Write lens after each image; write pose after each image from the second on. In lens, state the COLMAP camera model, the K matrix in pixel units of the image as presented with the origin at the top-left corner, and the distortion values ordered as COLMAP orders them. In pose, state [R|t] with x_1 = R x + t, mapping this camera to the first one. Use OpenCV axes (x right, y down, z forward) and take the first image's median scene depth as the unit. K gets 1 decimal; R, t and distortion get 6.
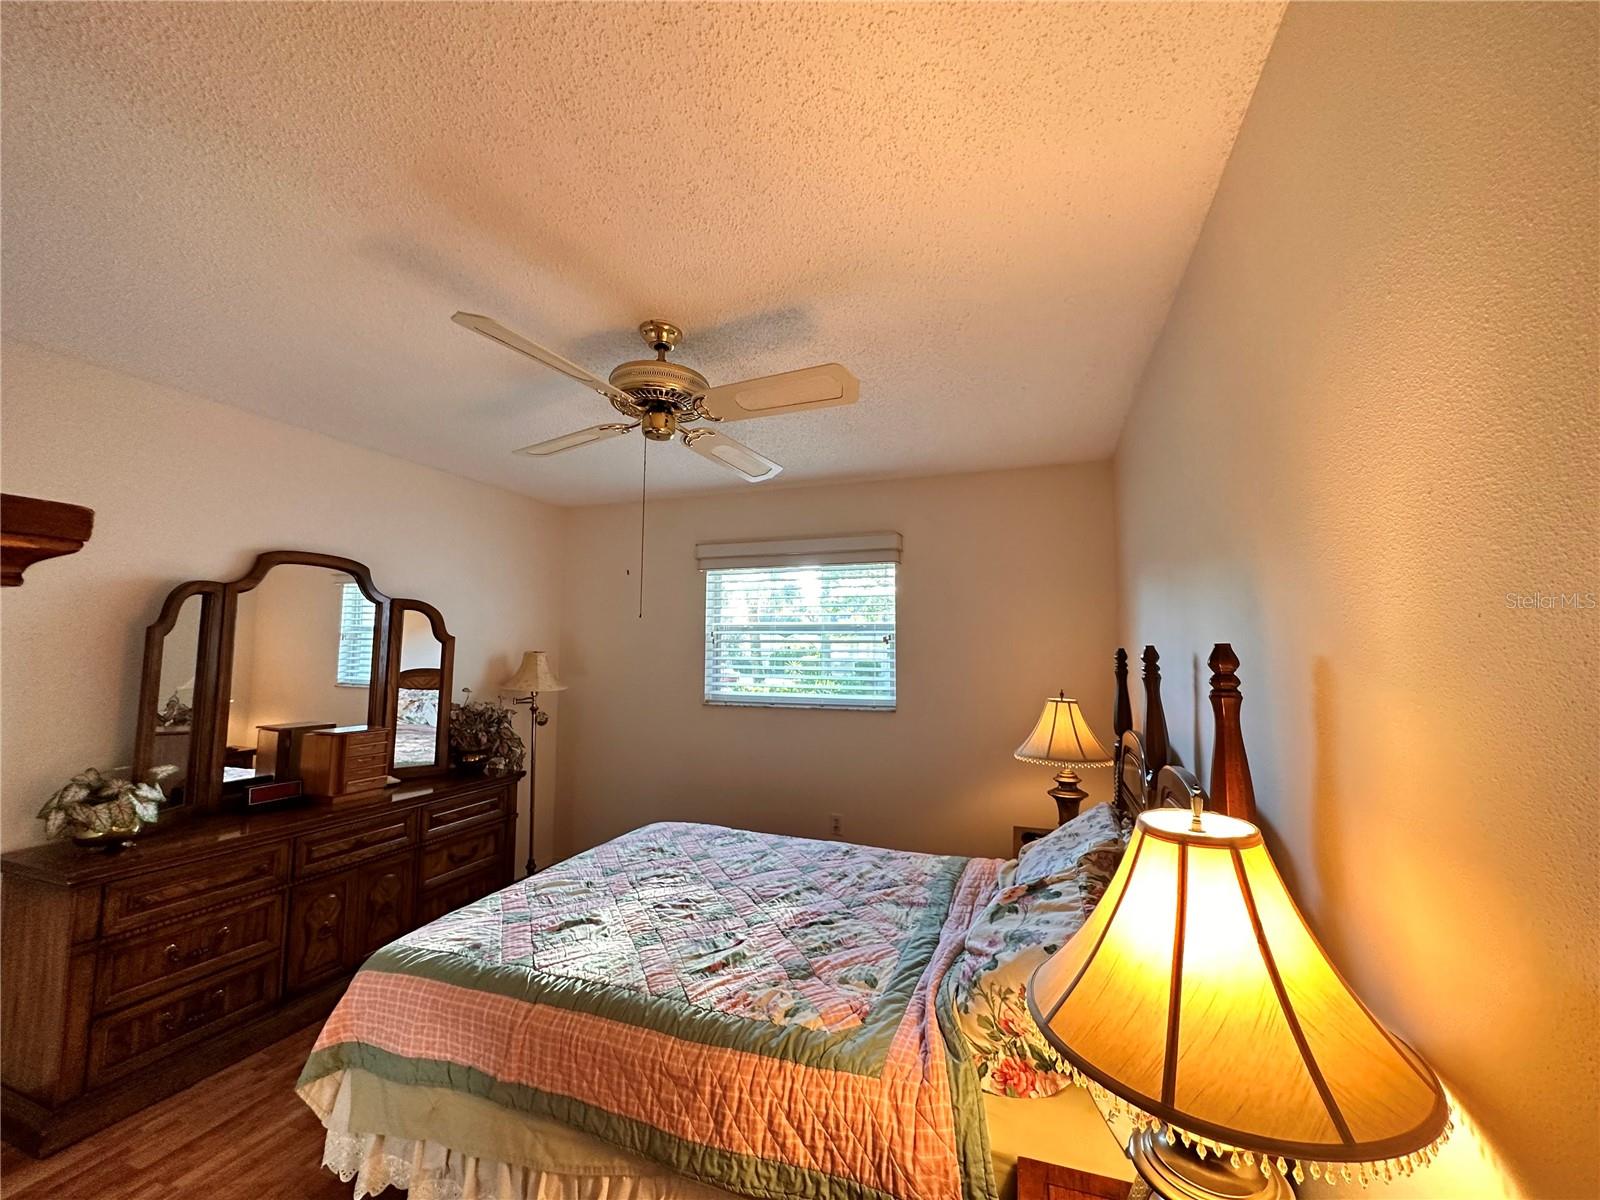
lens RADIAL K [[638.1, 0, 798.9], [0, 638.1, 601.3], [0, 0, 1]] dist [-0.001984, 0.000338]
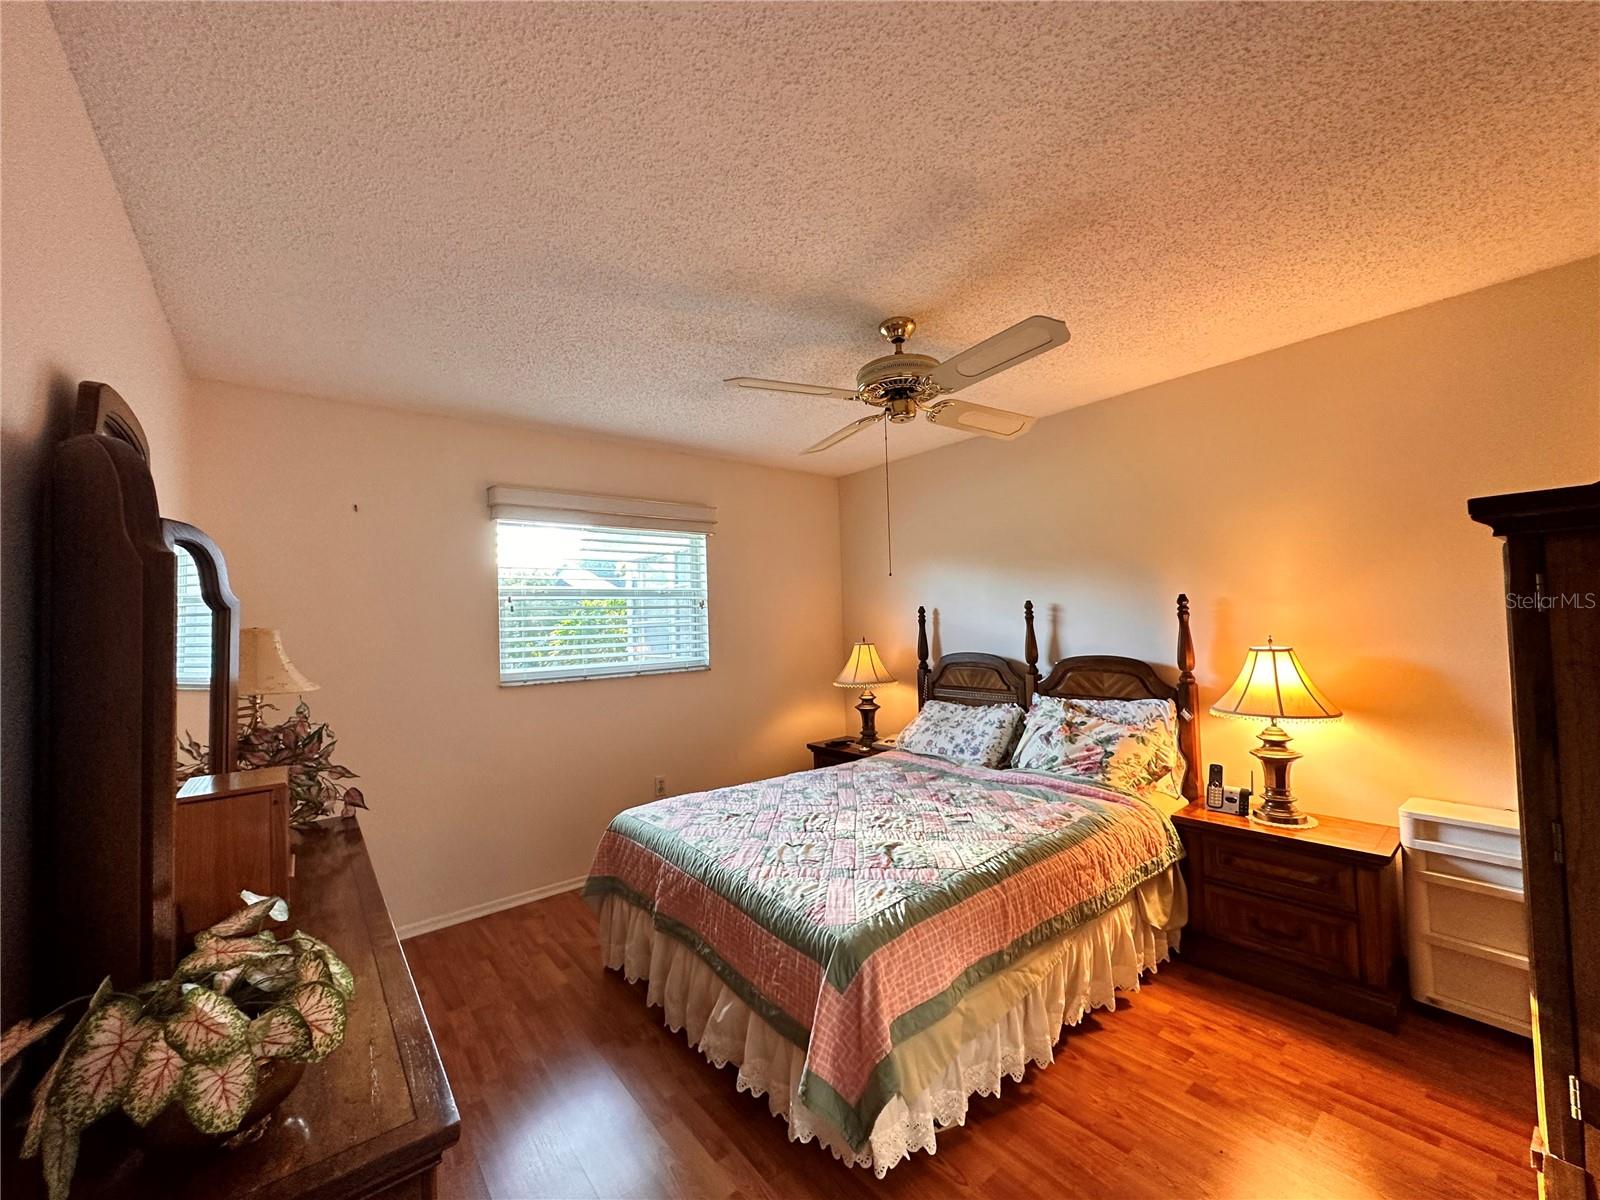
lens RADIAL K [[638.1, 0, 798.9], [0, 638.1, 601.3], [0, 0, 1]] dist [-0.001984, 0.000338]
pose [[0.517595, 0.001820, 0.855624, -1.269024], [-0.033773, 0.999262, 0.018305, 0.053275], [-0.854959, -0.038372, 0.517275, 0.534364]]
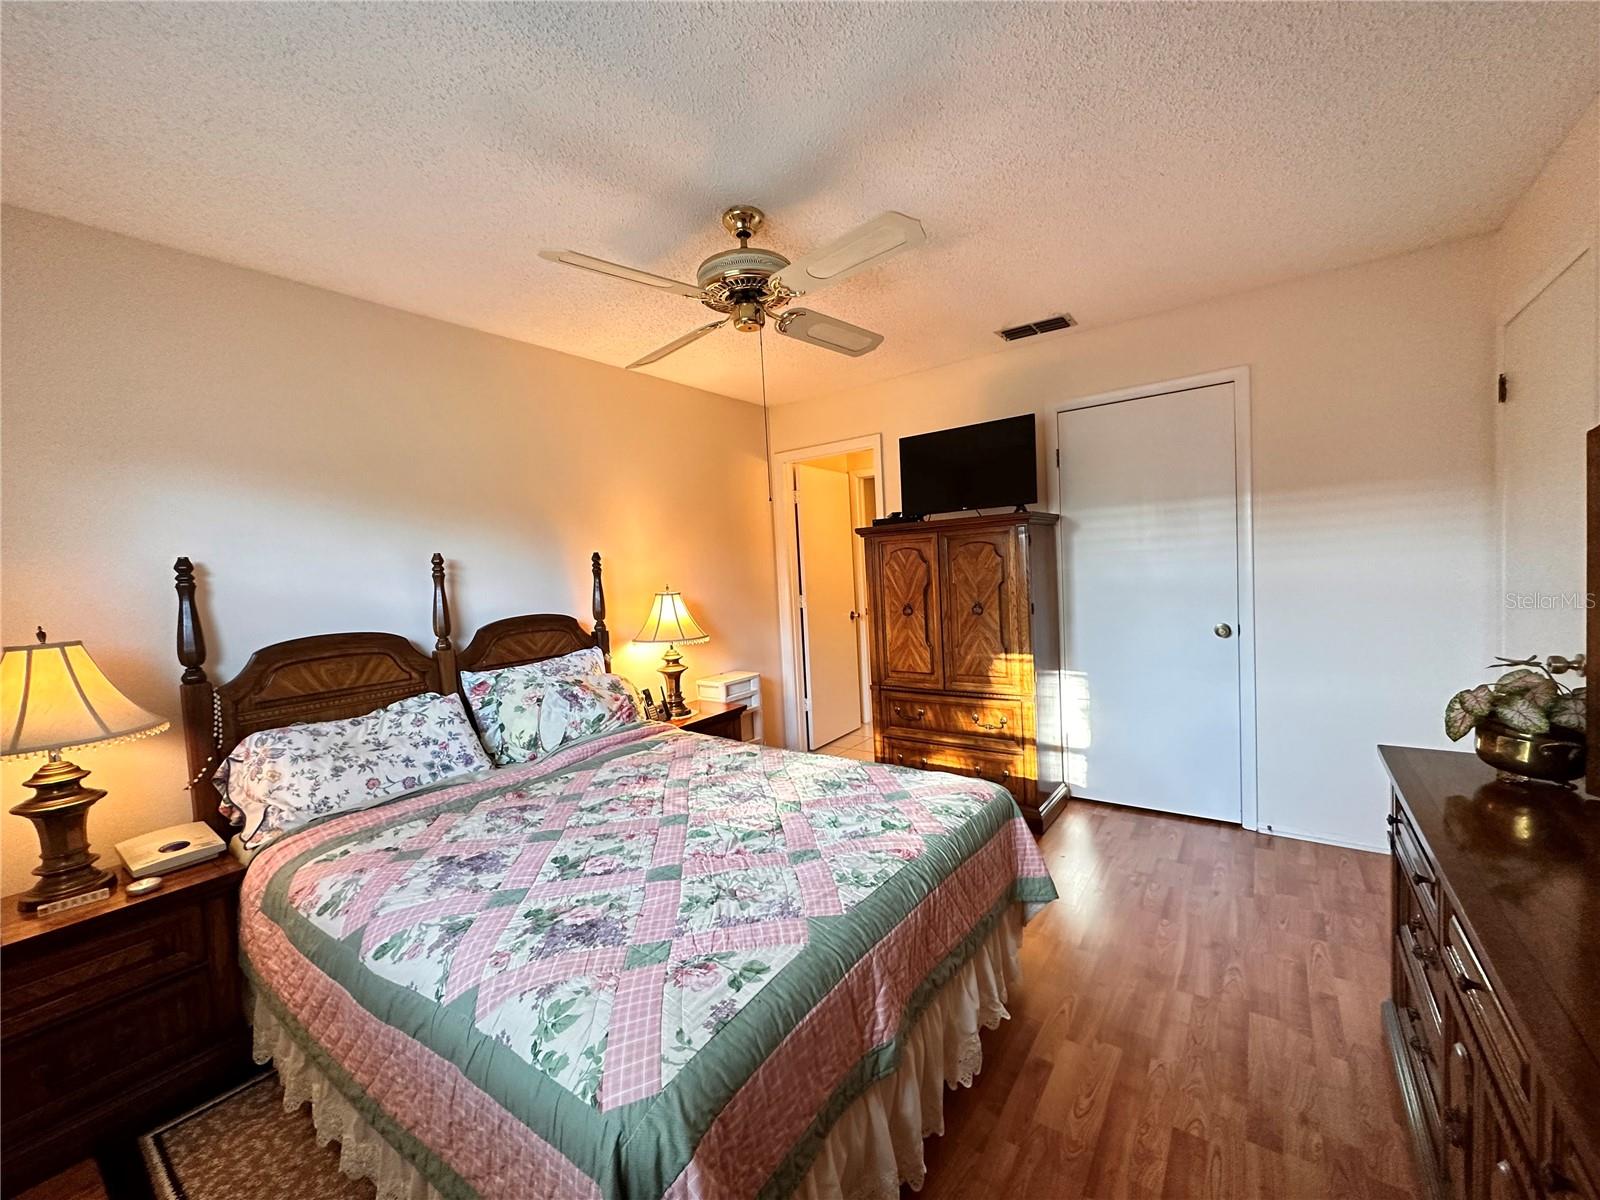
lens RADIAL K [[635.8, 0, 797.9], [0, 635.8, 600.8], [0, 0, 1]] dist [-0.000405, -0.000198]
pose [[-0.959826, 0.030535, 0.278928, -0.553352], [0.024100, 0.999359, -0.026474, 0.206874], [-0.279558, -0.018688, -0.959947, 1.904690]]
